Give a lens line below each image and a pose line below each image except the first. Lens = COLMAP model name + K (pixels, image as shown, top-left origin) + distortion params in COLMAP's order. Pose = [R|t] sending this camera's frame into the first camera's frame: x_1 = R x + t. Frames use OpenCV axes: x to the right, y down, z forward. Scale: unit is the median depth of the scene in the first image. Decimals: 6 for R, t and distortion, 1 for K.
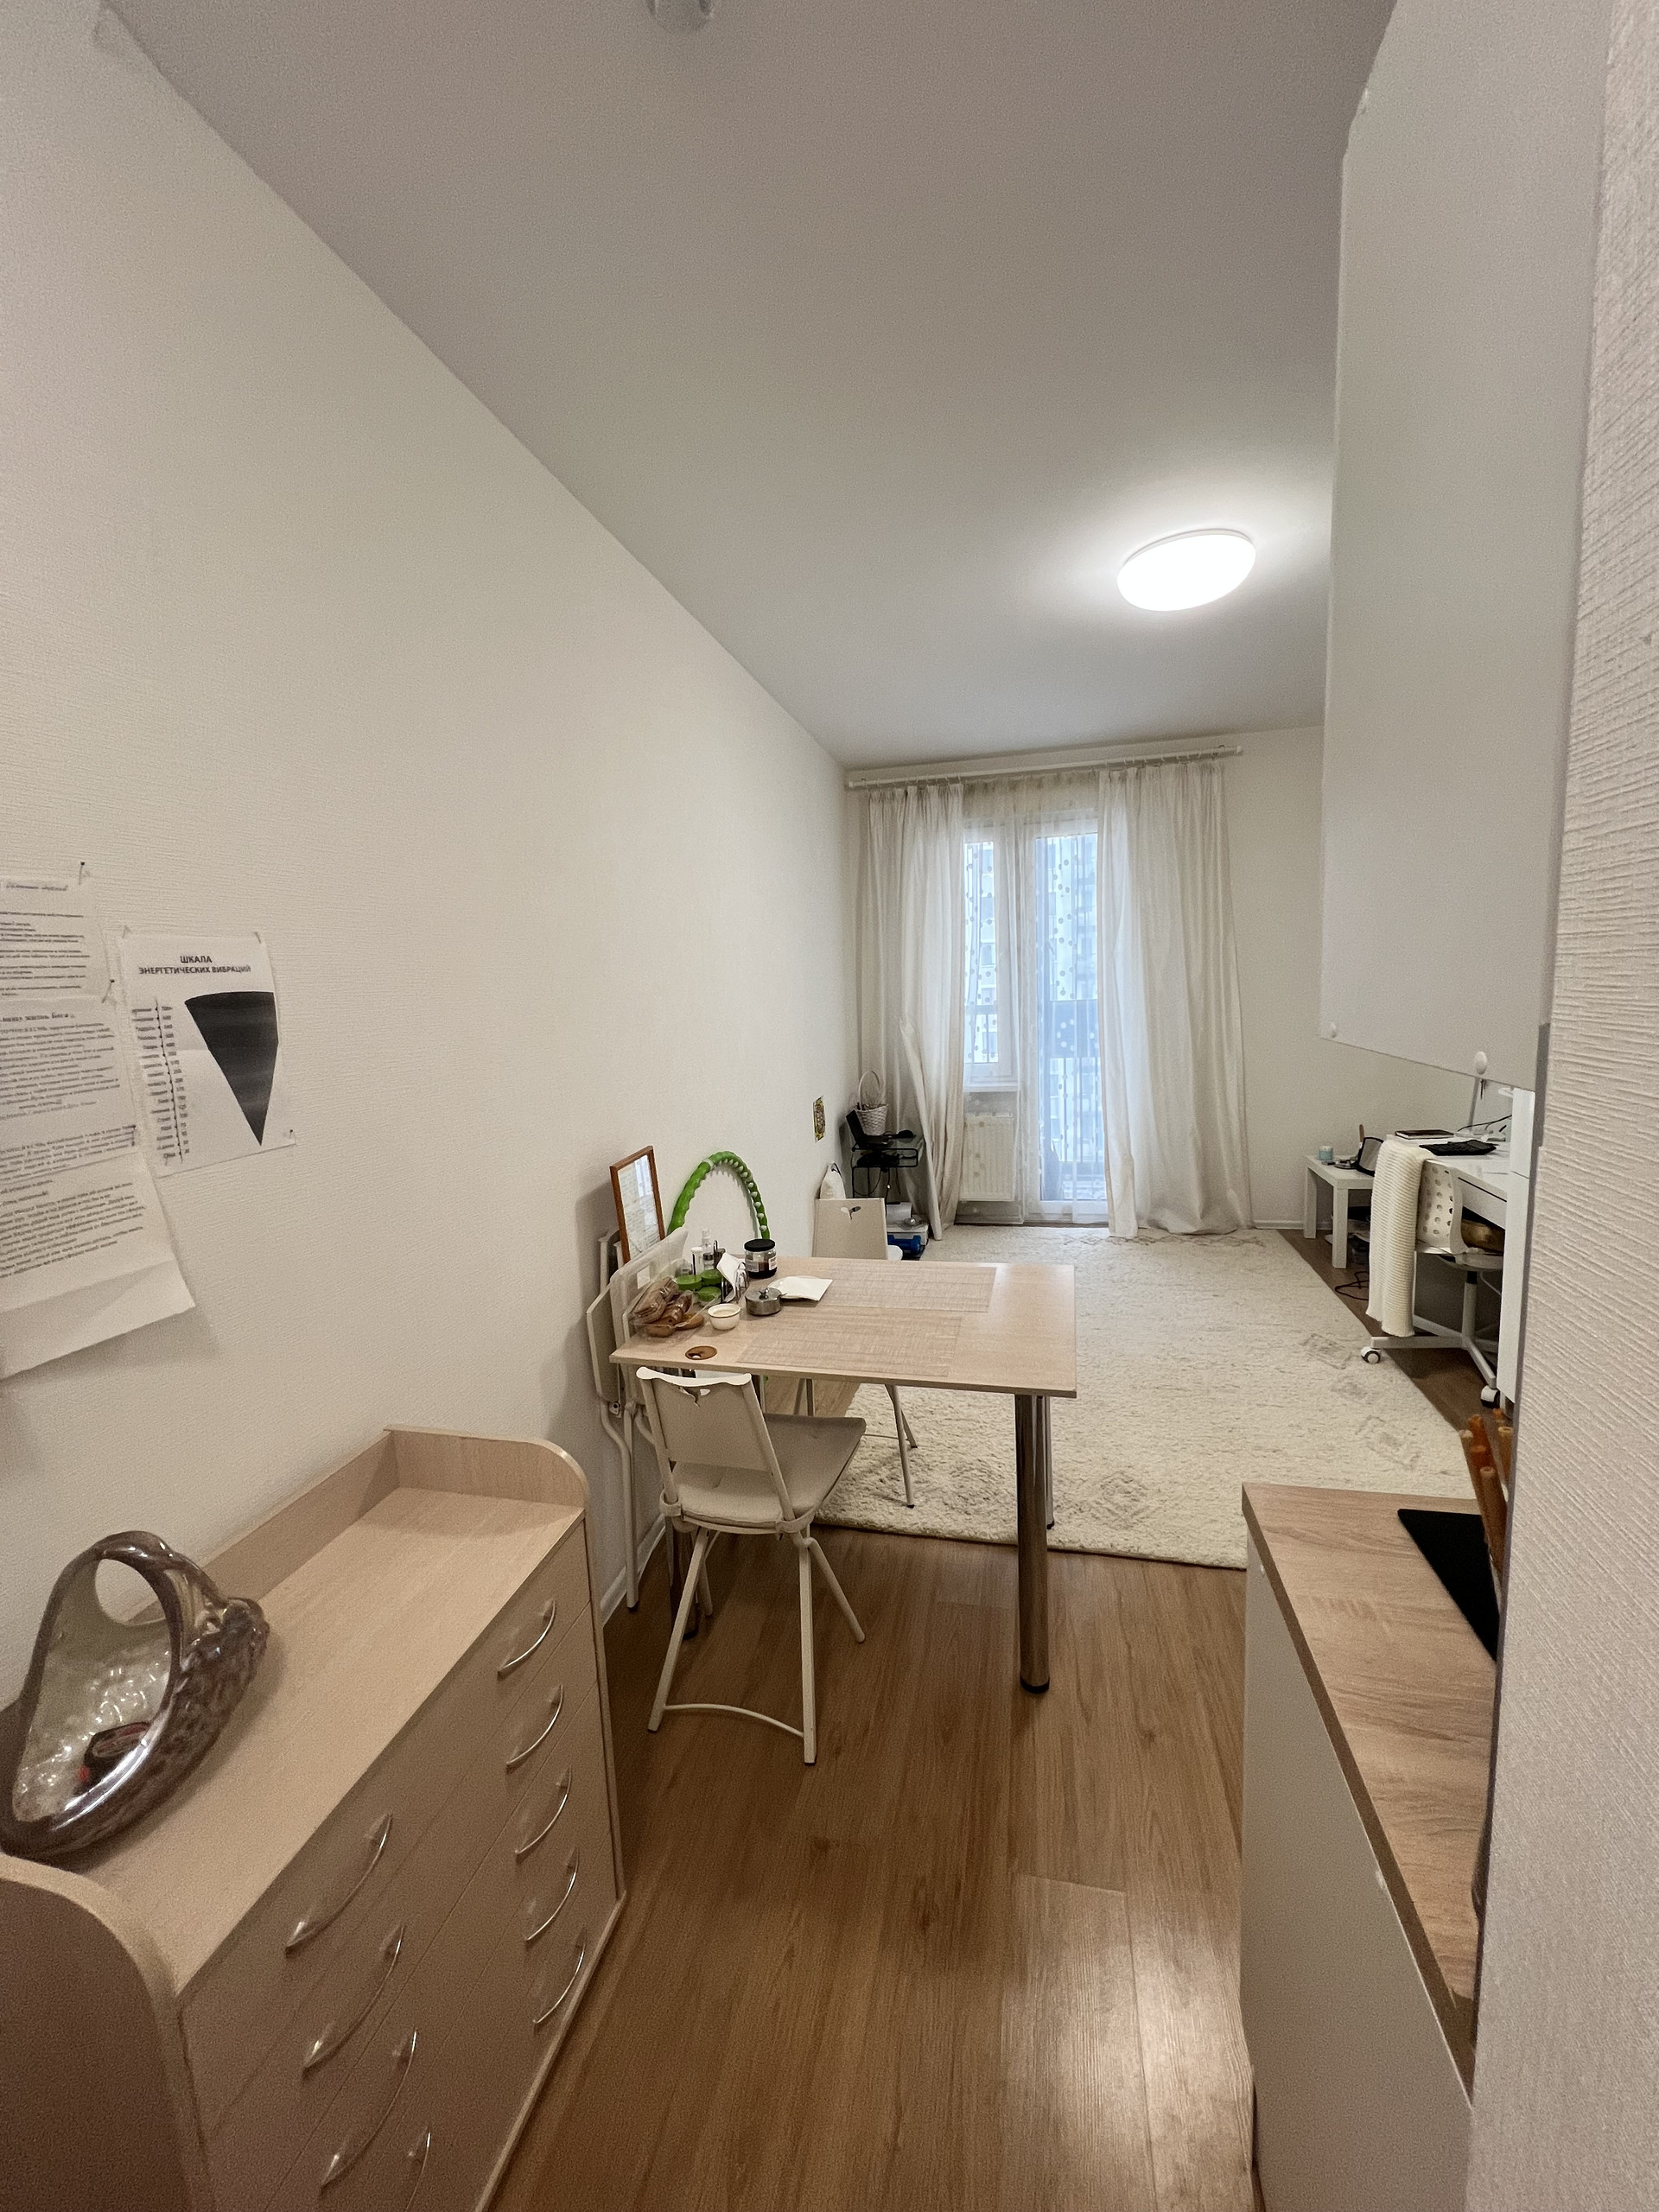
lens RADIAL K [[883.1, 0, 829.6], [0, 883.1, 1102.7], [0, 0, 1]] dist [0.001929, 0.000507]
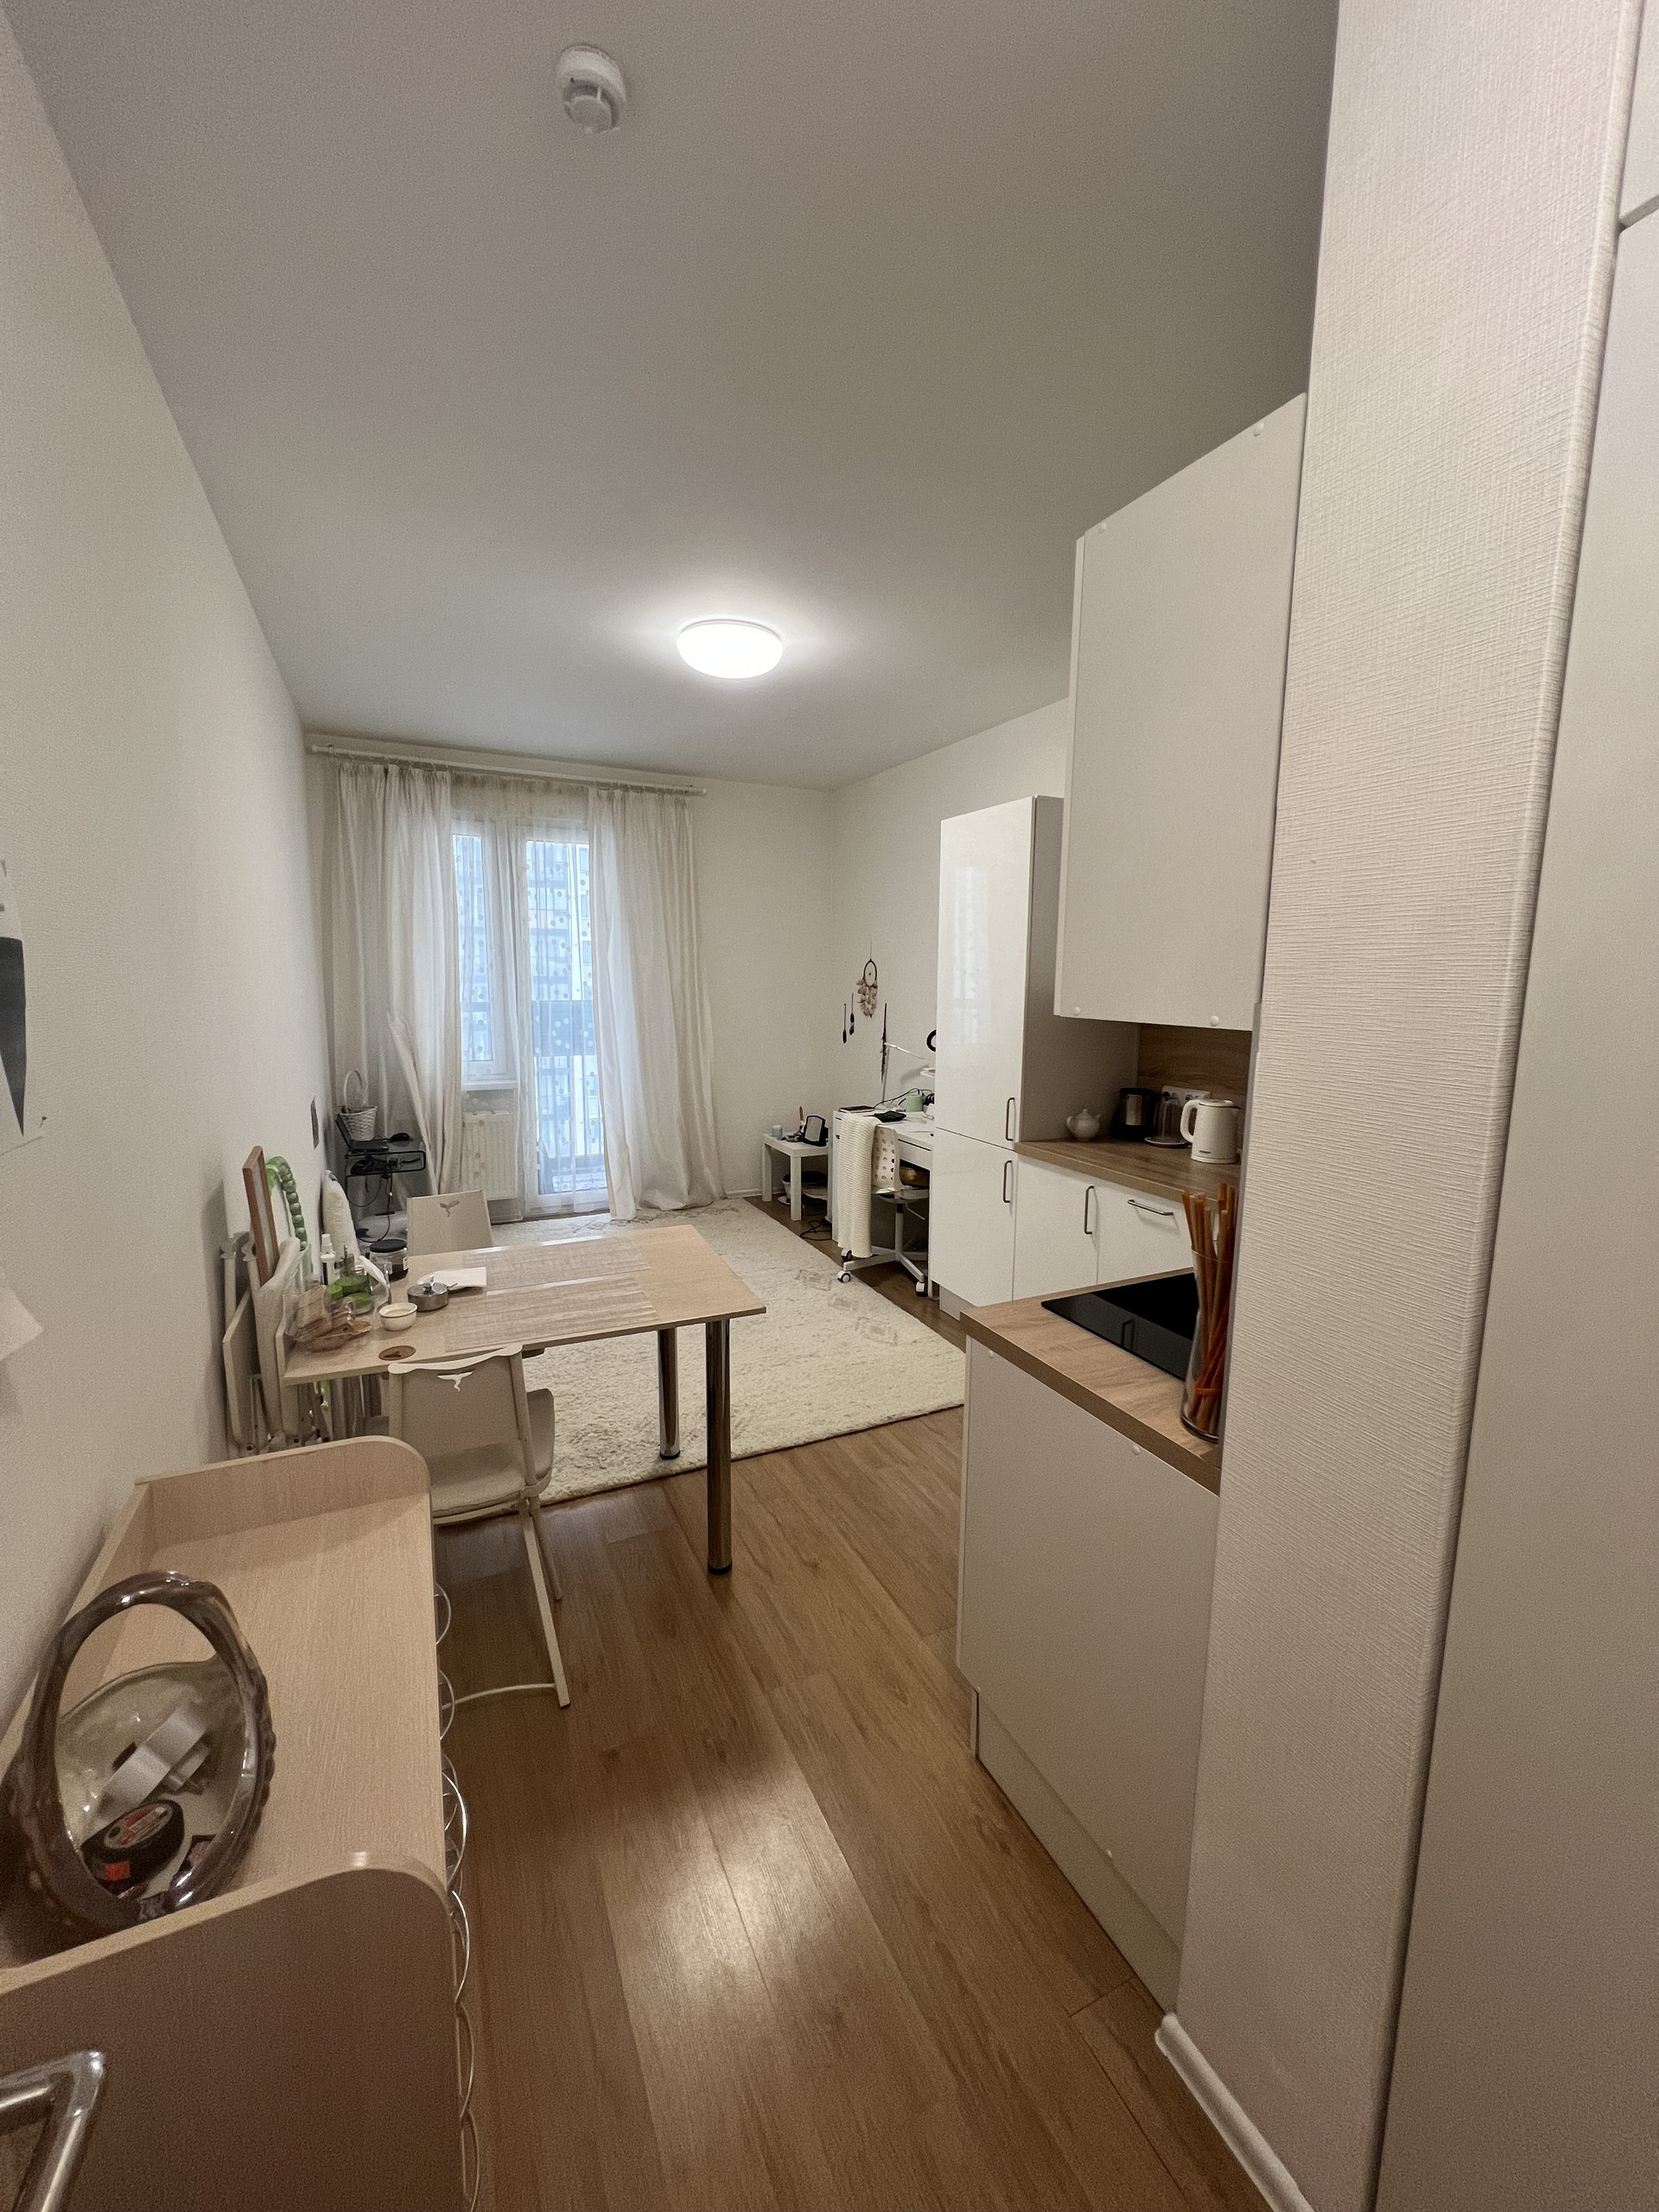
lens RADIAL K [[883.1, 0, 831.5], [0, 883.1, 1104.1], [0, 0, 1]] dist [0.001929, 0.000507]
pose [[0.780441, -0.037146, 0.624124, -0.152784], [0.040349, 0.999145, 0.009012, 0.011440], [-0.623926, 0.018149, 0.781273, -0.014461]]
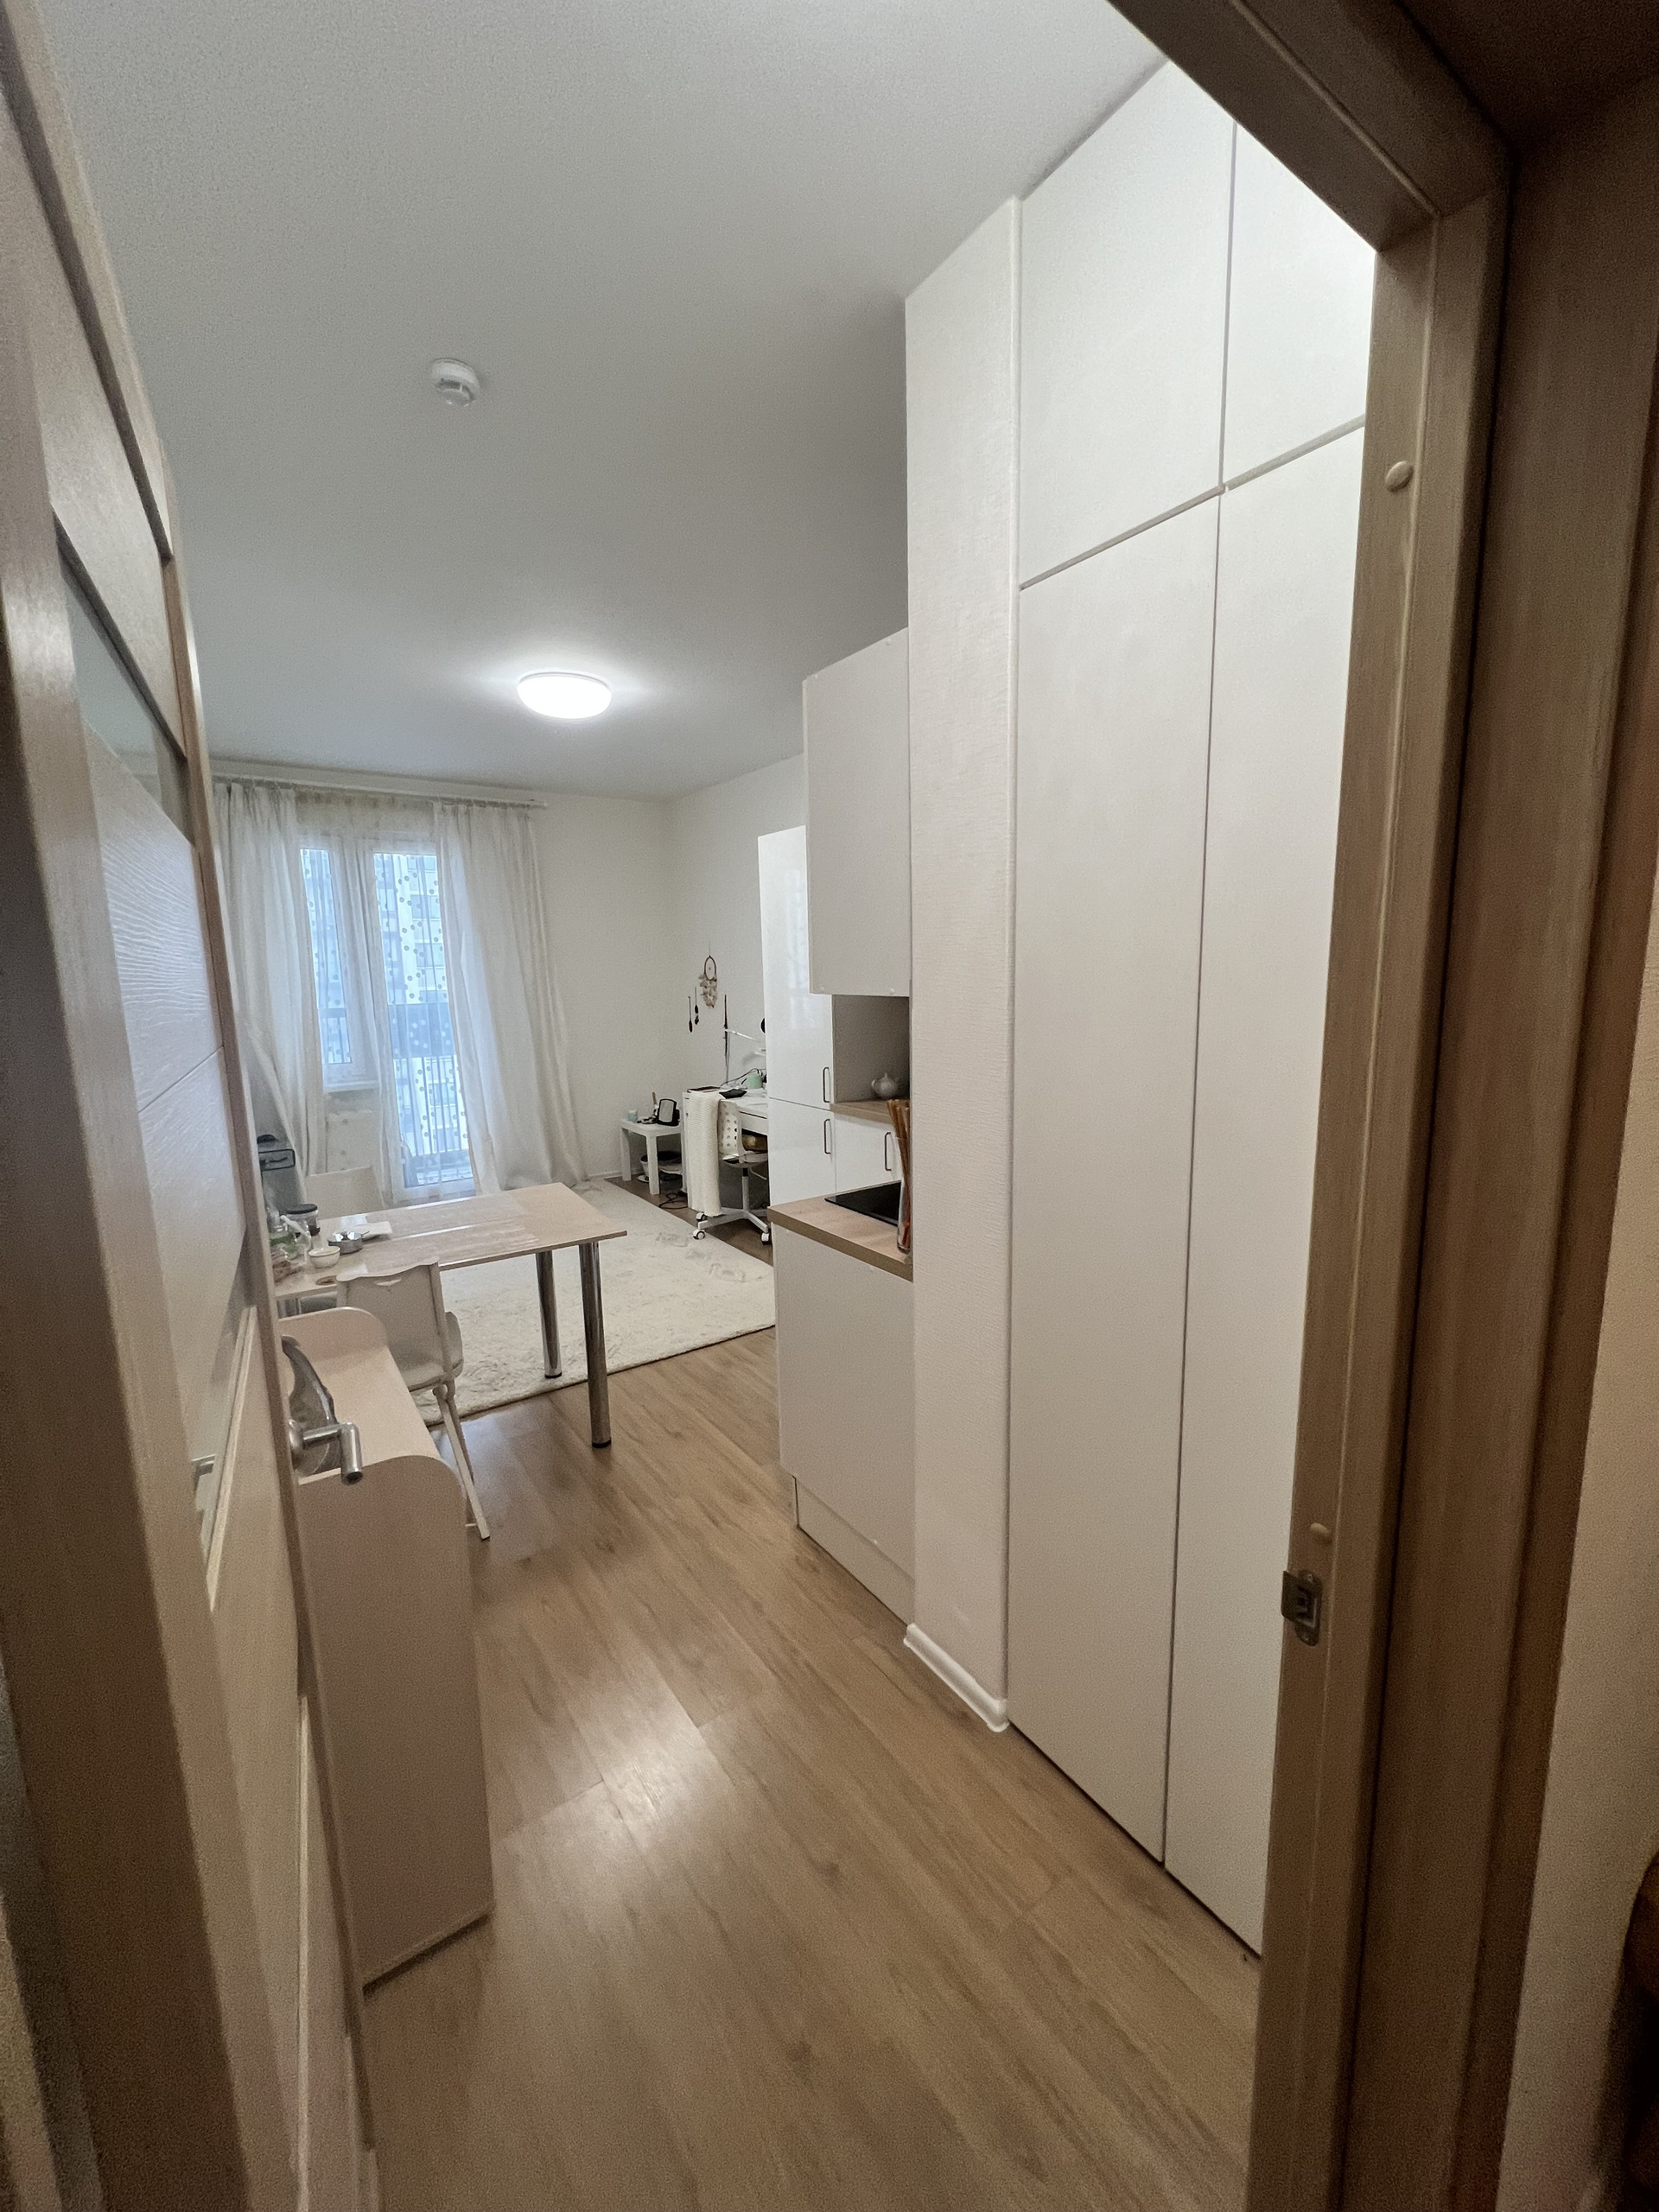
lens RADIAL K [[883.1, 0, 831.6], [0, 883.1, 1103.7], [0, 0, 1]] dist [0.001929, 0.000507]
pose [[0.669435, -0.082654, 0.738258, -0.234256], [0.093637, 0.995253, 0.026520, 0.032171], [-0.736946, 0.051375, 0.673996, -0.136348]]
